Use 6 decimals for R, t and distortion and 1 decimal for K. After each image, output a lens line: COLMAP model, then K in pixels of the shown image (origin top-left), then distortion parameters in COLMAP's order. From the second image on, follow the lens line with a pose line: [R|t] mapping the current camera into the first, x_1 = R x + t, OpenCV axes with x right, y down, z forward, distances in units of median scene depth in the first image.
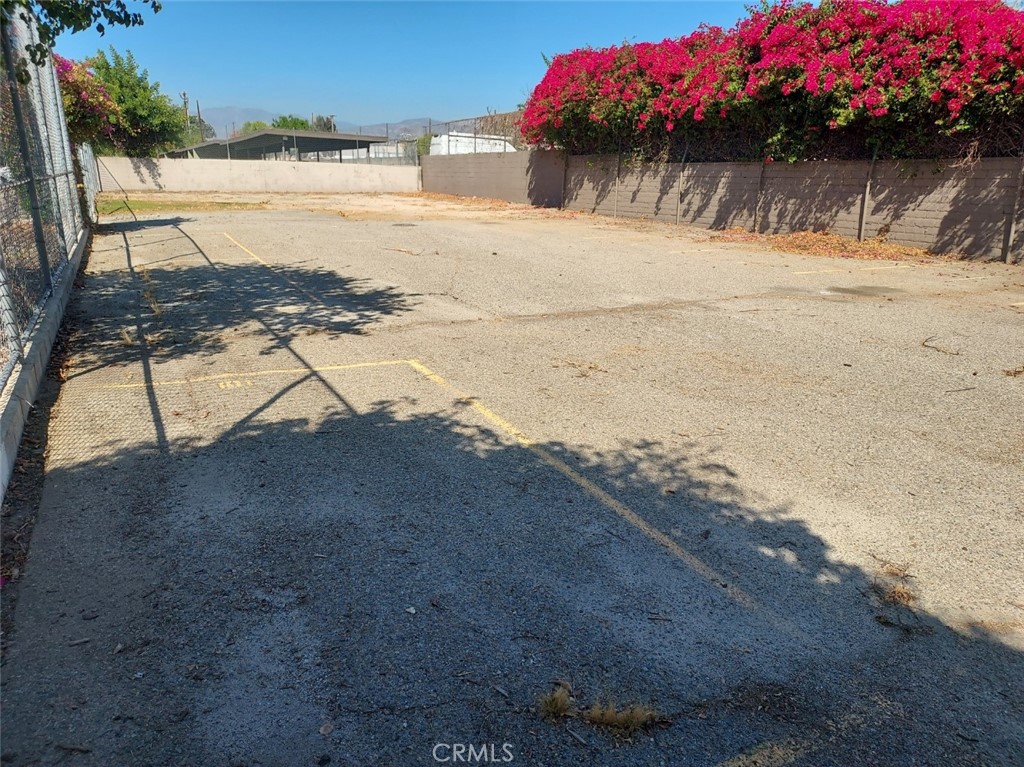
lens RADIAL K [[731.7, 0, 512.0], [0, 731.7, 383.5], [0, 0, 1]] dist [0.026299, -0.003044]
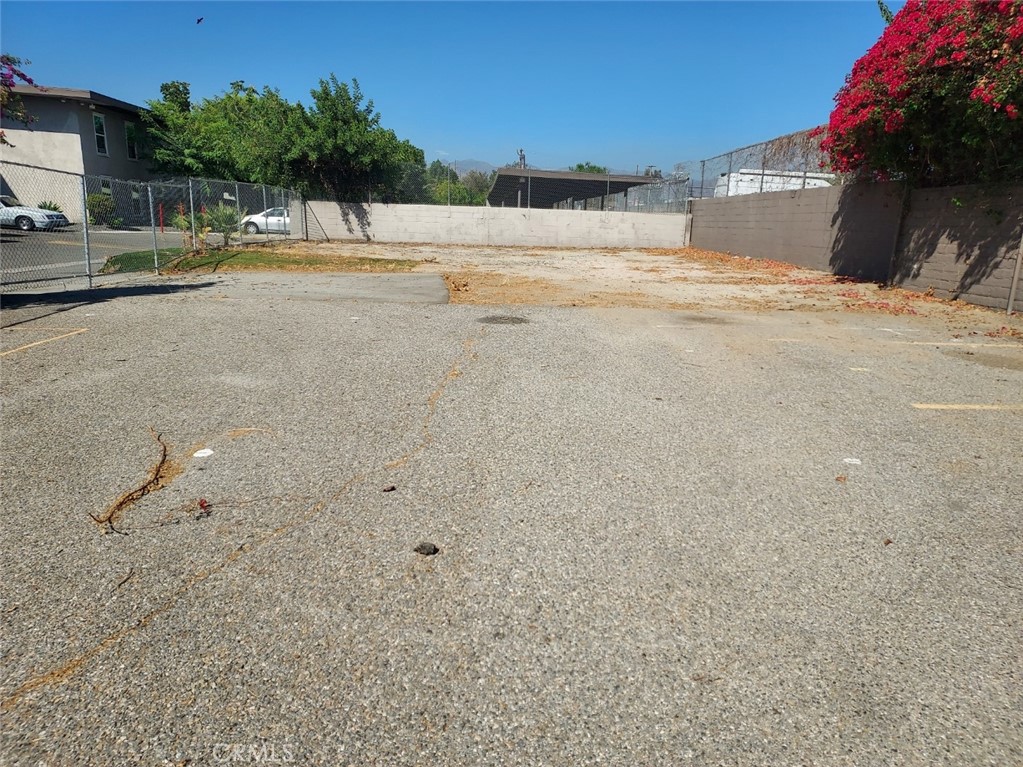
lens RADIAL K [[692.9, 0, 535.1], [0, 692.9, 385.7], [0, 0, 1]] dist [0.047858, -0.001993]
pose [[0.910221, 0.102093, -0.401342, 0.044062], [-0.122267, 0.992185, -0.024904, -0.114622], [0.395663, 0.071739, 0.915590, 0.403336]]
